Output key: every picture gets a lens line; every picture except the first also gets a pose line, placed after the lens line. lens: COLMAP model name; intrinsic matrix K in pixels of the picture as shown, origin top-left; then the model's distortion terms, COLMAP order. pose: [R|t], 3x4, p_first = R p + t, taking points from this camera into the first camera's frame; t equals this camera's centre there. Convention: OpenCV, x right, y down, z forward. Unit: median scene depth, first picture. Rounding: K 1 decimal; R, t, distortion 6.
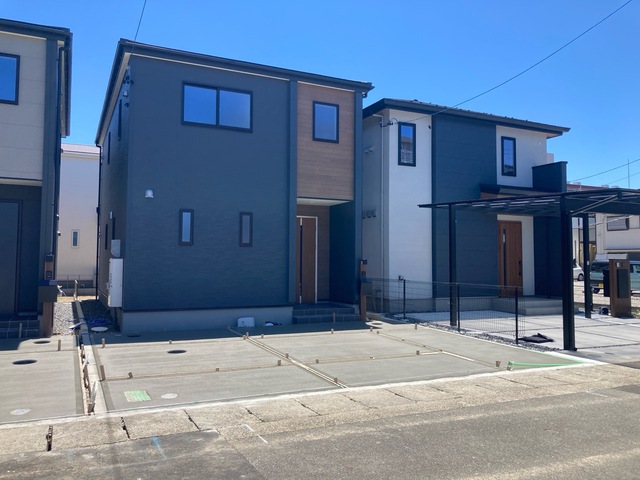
lens RADIAL K [[520.4, 0, 312.6], [0, 520.4, 232.4], [0, 0, 1]] dist [0.017565, -0.007852]
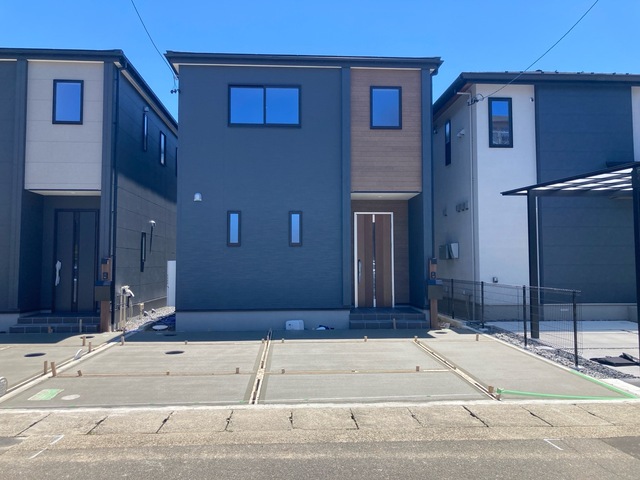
lens RADIAL K [[520.4, 0, 322.1], [0, 520.4, 233.2], [0, 0, 1]] dist [0.017565, -0.007852]
pose [[0.930354, -0.031137, -0.365338, 0.281830], [0.030253, 0.999509, -0.008144, 0.012516], [0.365413, -0.003476, 0.930839, 0.129034]]
